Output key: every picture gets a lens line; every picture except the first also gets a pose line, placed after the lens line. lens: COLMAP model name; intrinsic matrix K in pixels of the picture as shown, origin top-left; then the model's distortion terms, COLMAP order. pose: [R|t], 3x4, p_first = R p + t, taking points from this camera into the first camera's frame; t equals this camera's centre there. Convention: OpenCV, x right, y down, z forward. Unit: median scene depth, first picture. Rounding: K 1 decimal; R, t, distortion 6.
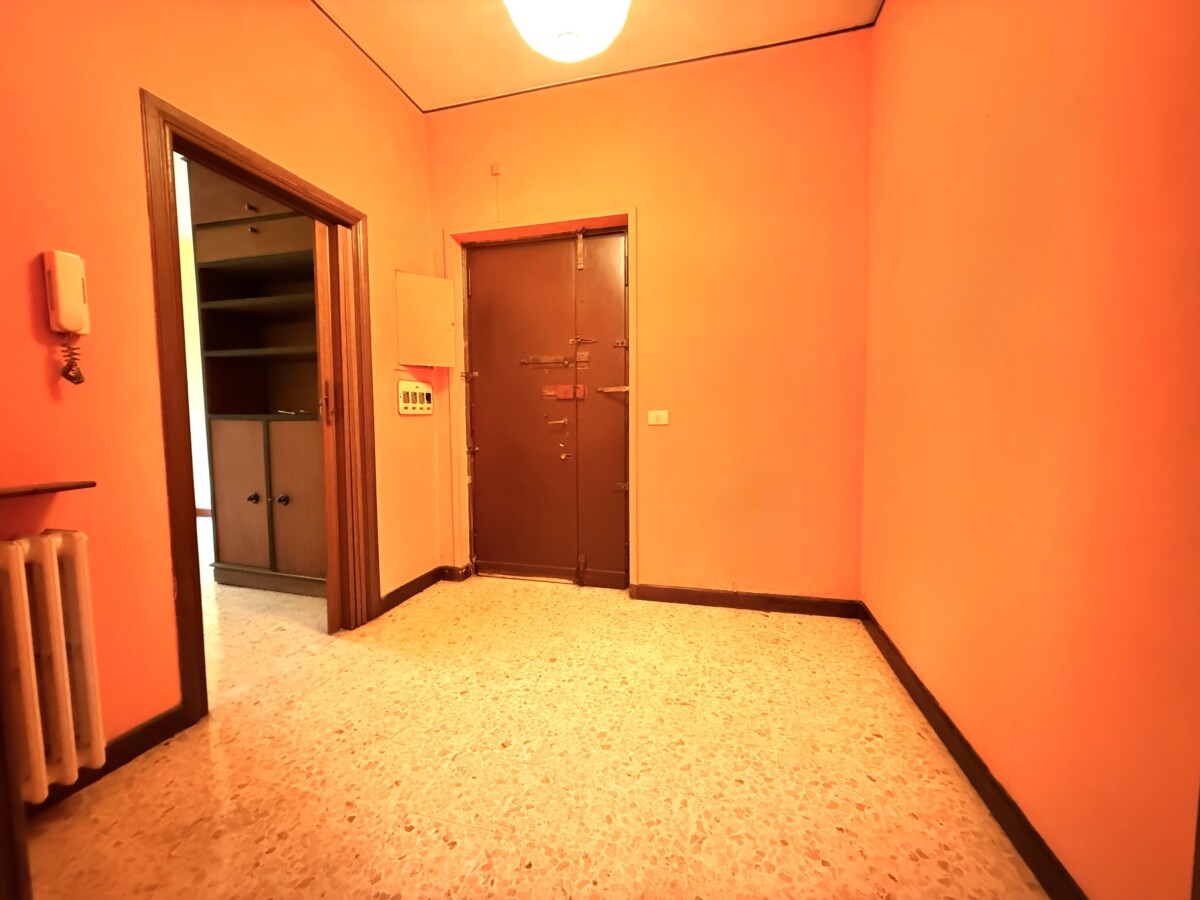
lens RADIAL K [[473.9, 0, 598.0], [0, 473.9, 455.7], [0, 0, 1]] dist [0.000072, -0.000218]
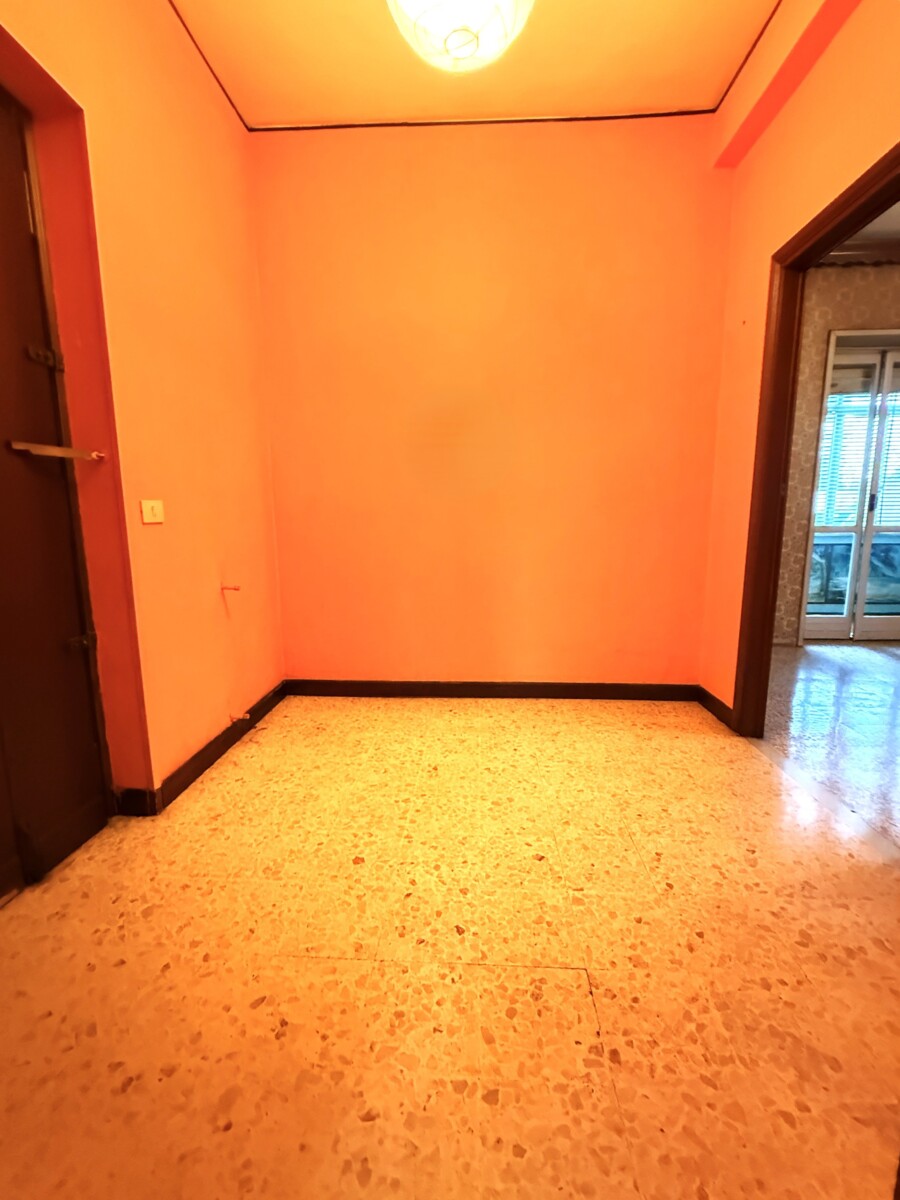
lens RADIAL K [[507.6, 0, 450.9], [0, 507.6, 597.2], [0, 0, 1]] dist [0.000543, 0.000123]
pose [[-0.195099, -0.142594, 0.970362, -1.068458], [0.088868, 0.982735, 0.162280, -0.075203], [-0.976749, 0.117895, -0.179059, 1.298691]]
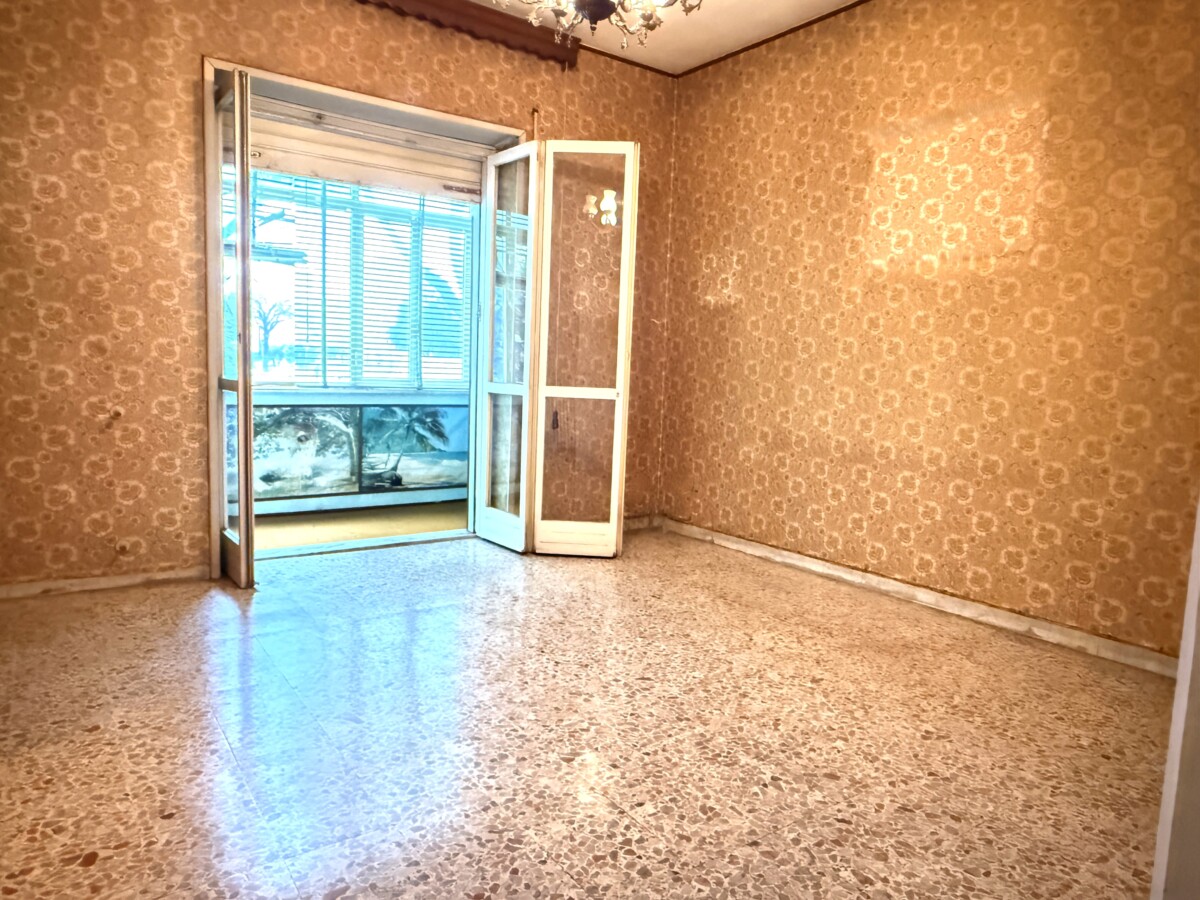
lens RADIAL K [[786.6, 0, 596.0], [0, 786.6, 451.4], [0, 0, 1]] dist [0.007687, -0.001745]
pose [[-0.766295, -0.090966, 0.636016, -1.314657], [0.021883, 0.985657, 0.167338, -0.003100], [-0.642116, 0.142148, -0.753314, 0.077396]]
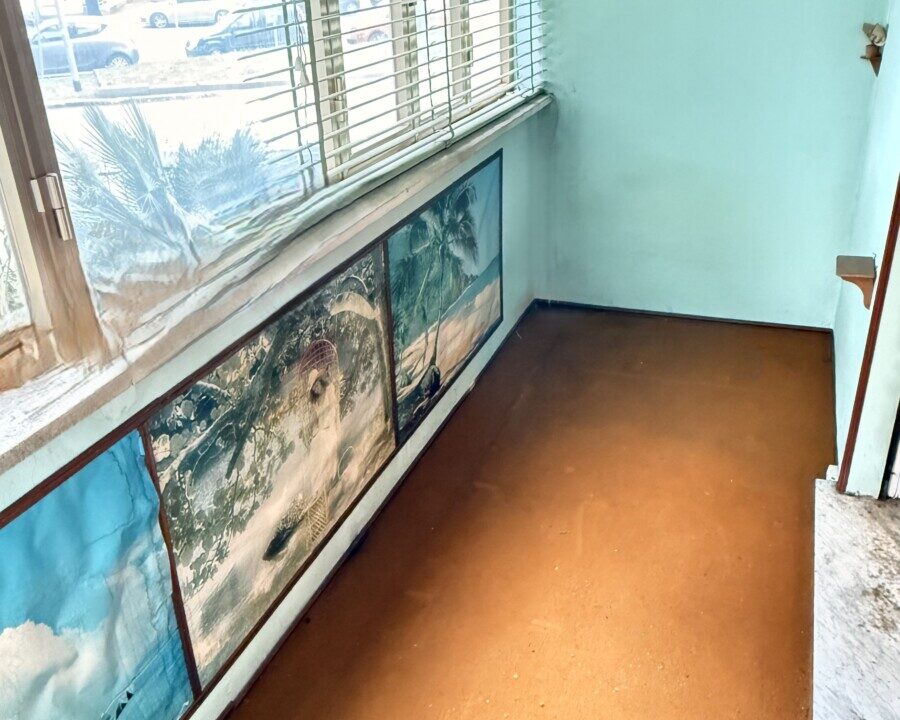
lens RADIAL K [[862.5, 0, 450.3], [0, 862.5, 359.9], [0, 0, 1]] dist [-0.006207, 0.000000]
pose [[-0.992767, -0.012516, 0.119402, 1.725690], [0.051322, 0.854853, 0.516326, -0.181930], [-0.108533, 0.518719, -0.848028, -0.754325]]
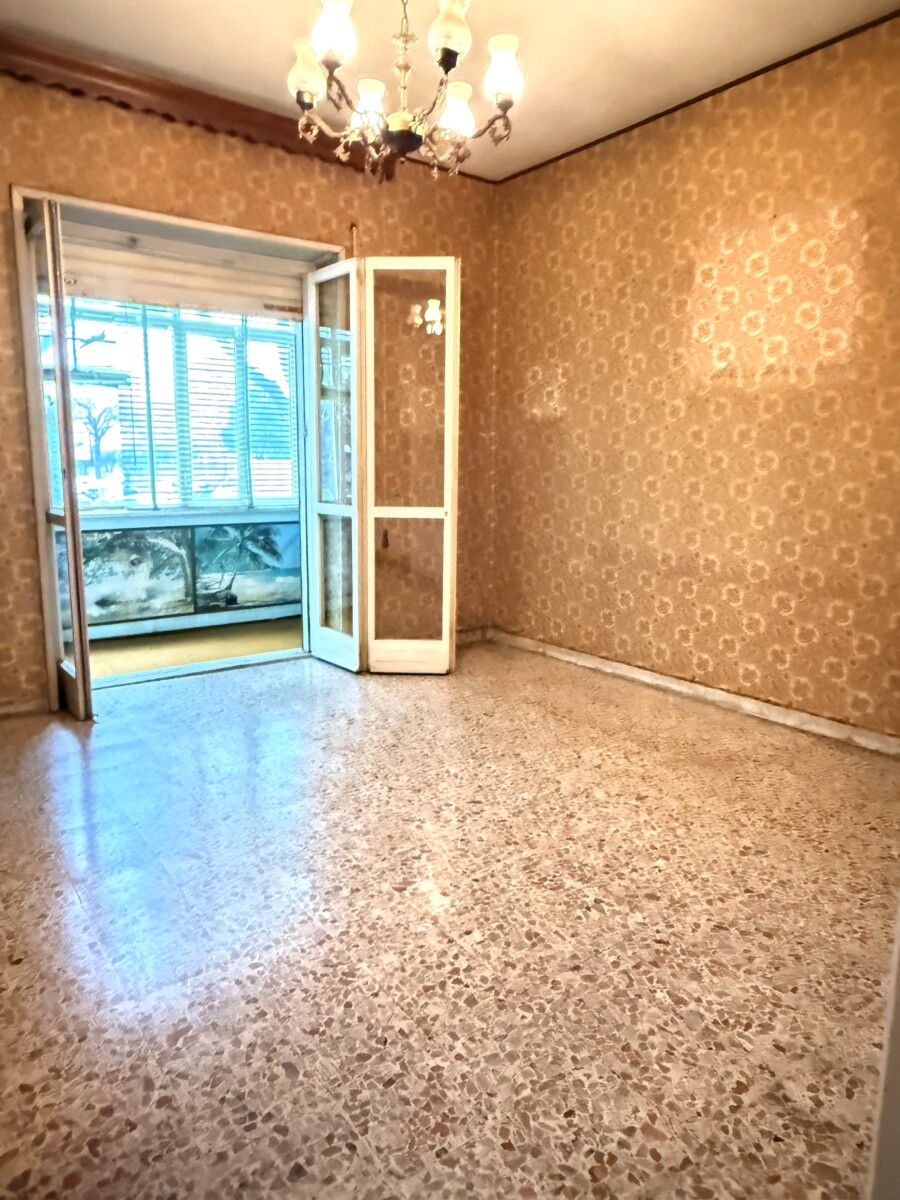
lens RADIAL K [[786.6, 0, 442.7], [0, 786.6, 591.5], [0, 0, 1]] dist [0.007687, -0.001745]
pose [[-0.774732, -0.101885, 0.624027, -1.352233], [0.051069, 0.973625, 0.222367, -0.088391], [-0.630224, 0.204143, -0.749095, 0.063181]]
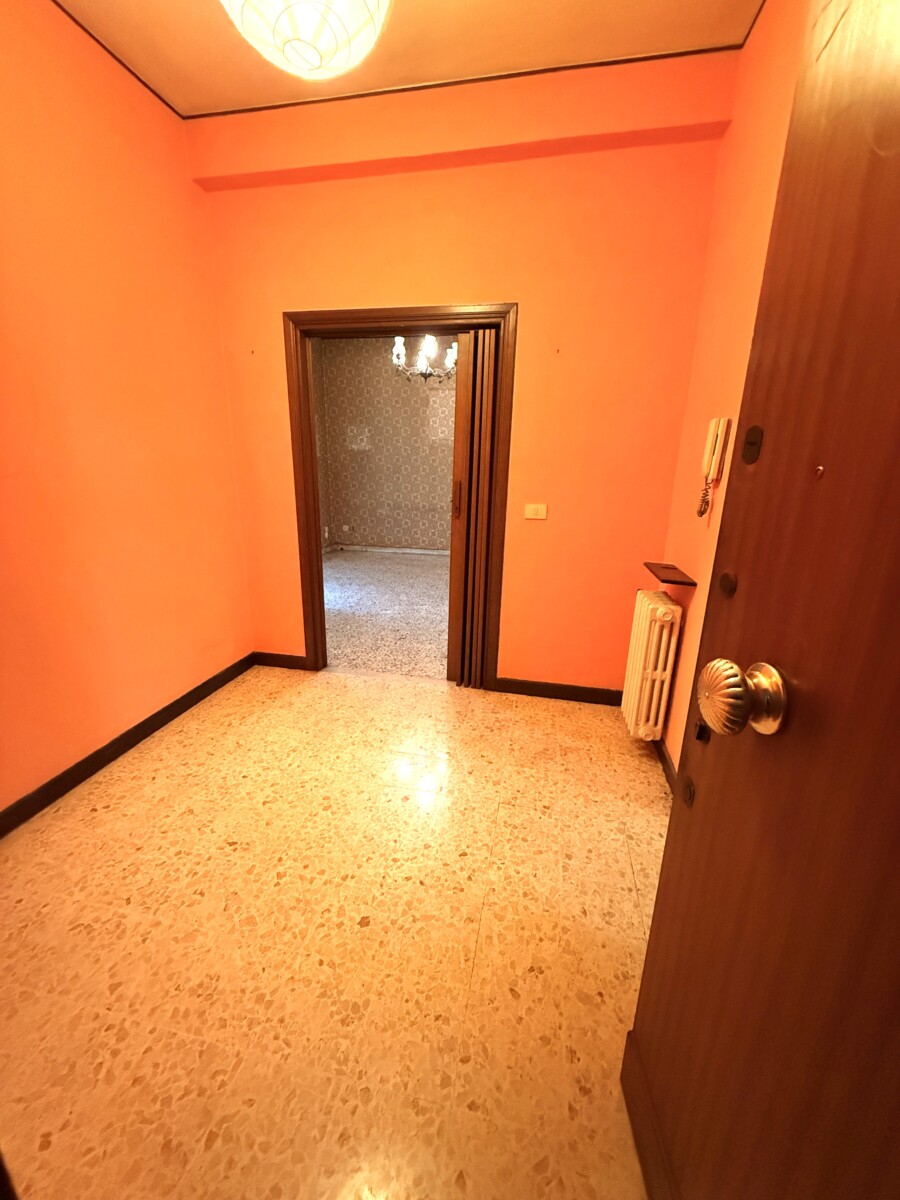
lens RADIAL K [[473.9, 0, 450.7], [0, 473.9, 597.5], [0, 0, 1]] dist [0.000072, -0.000218]
pose [[-0.998728, 0.003721, -0.050277, -0.256203], [-0.014578, 0.933358, 0.358651, -0.360373], [0.048261, 0.358928, -0.932117, 2.017224]]
